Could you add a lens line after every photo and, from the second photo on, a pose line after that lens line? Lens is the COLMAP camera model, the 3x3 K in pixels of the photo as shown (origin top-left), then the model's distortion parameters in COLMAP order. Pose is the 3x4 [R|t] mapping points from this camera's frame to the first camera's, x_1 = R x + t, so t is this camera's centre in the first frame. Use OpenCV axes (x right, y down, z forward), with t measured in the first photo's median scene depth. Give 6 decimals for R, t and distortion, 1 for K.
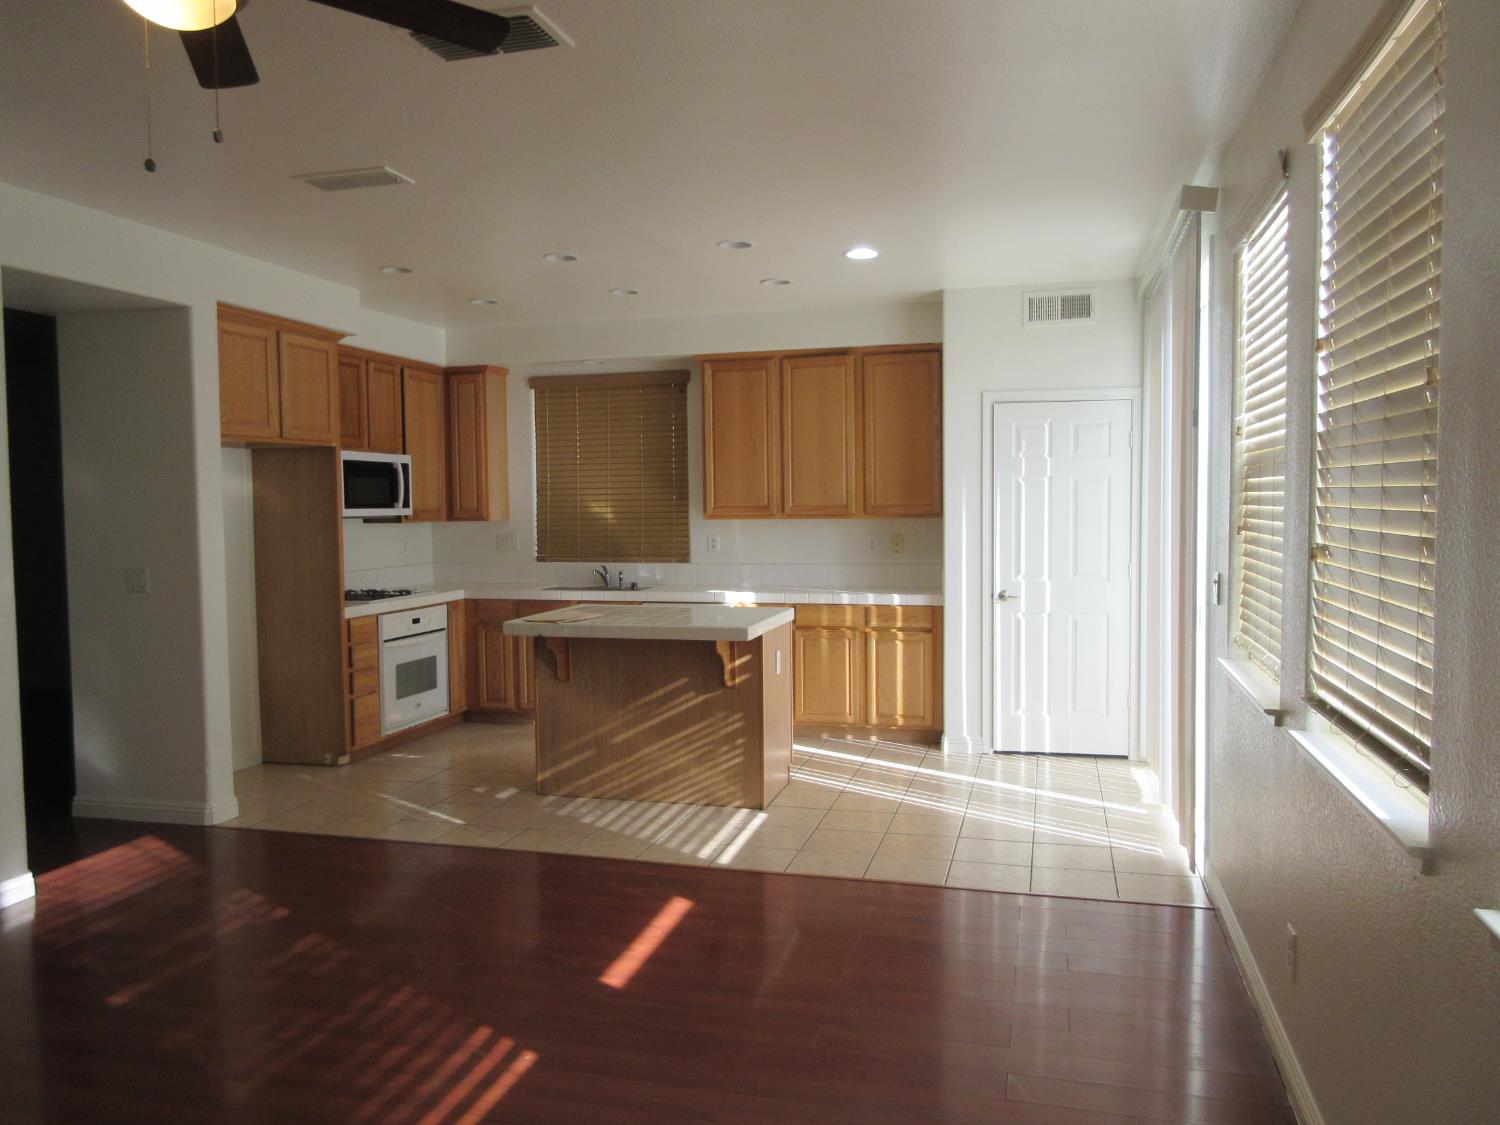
lens RADIAL K [[1106.0, 0, 749.2], [0, 1106.0, 562.0], [0, 0, 1]] dist [-0.008303, -0.002852]
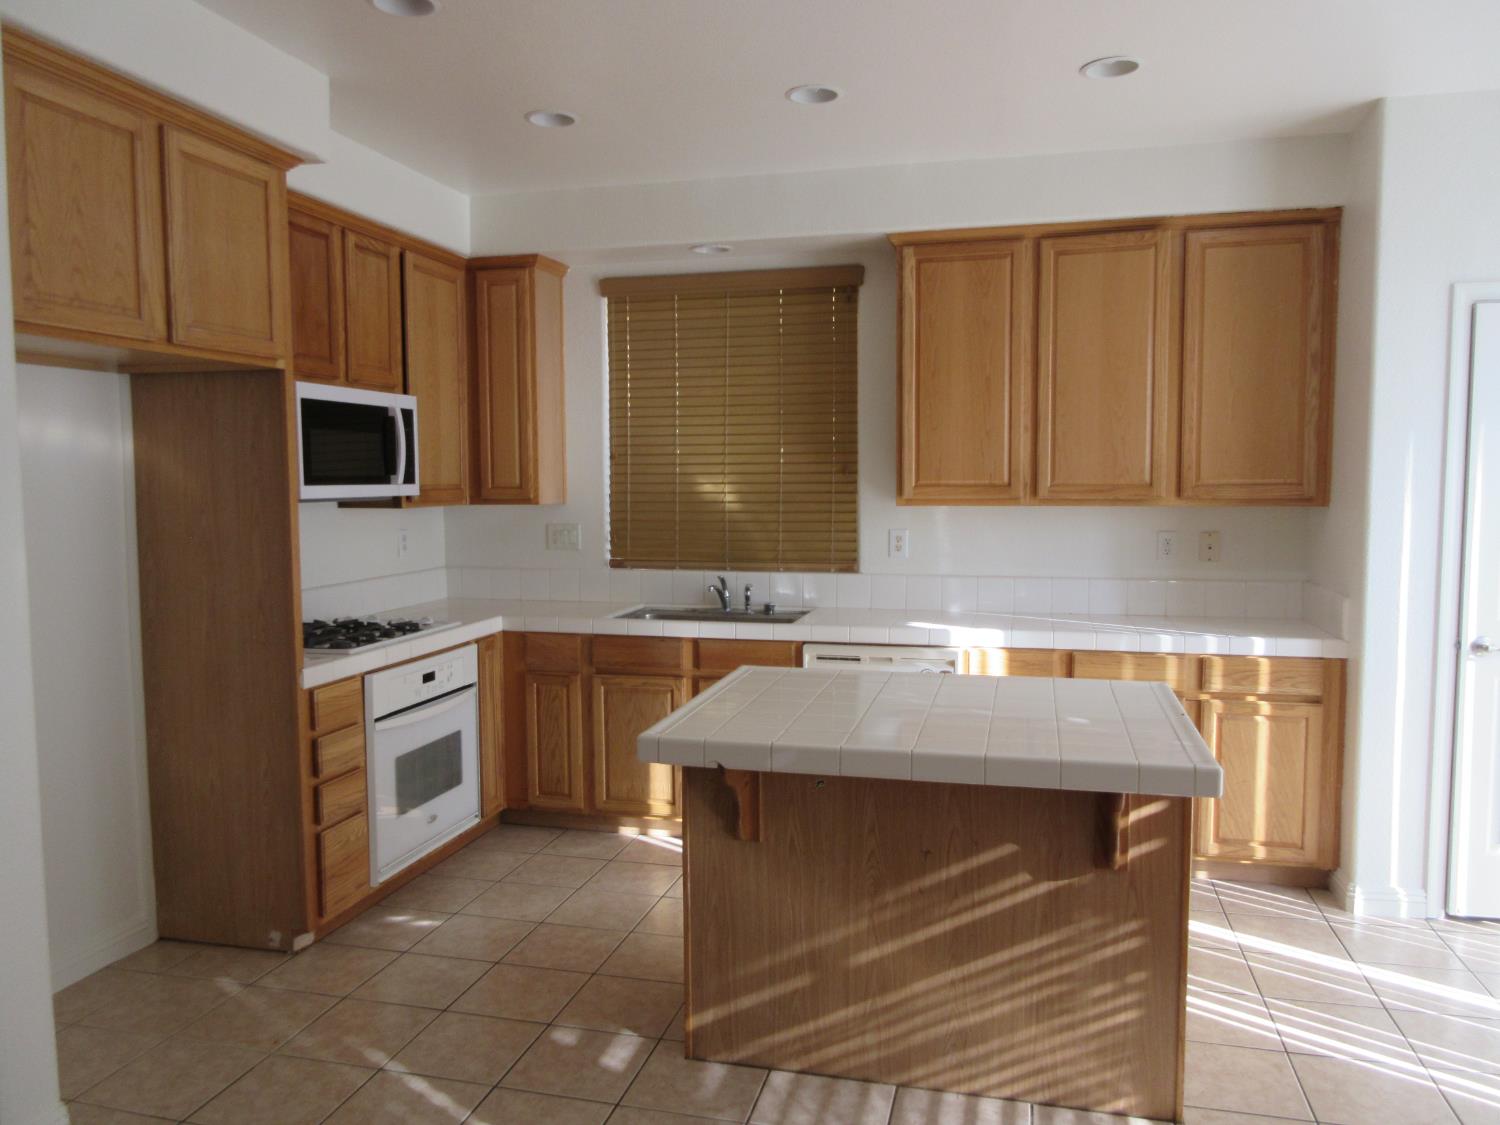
lens RADIAL K [[1106.0, 0, 750.8], [0, 1106.0, 560.8], [0, 0, 1]] dist [-0.008303, -0.002852]
pose [[0.999785, 0.004015, 0.020333, -0.146400], [-0.004484, 0.999723, 0.023103, -0.023423], [-0.020235, -0.023189, 0.999526, 0.422048]]
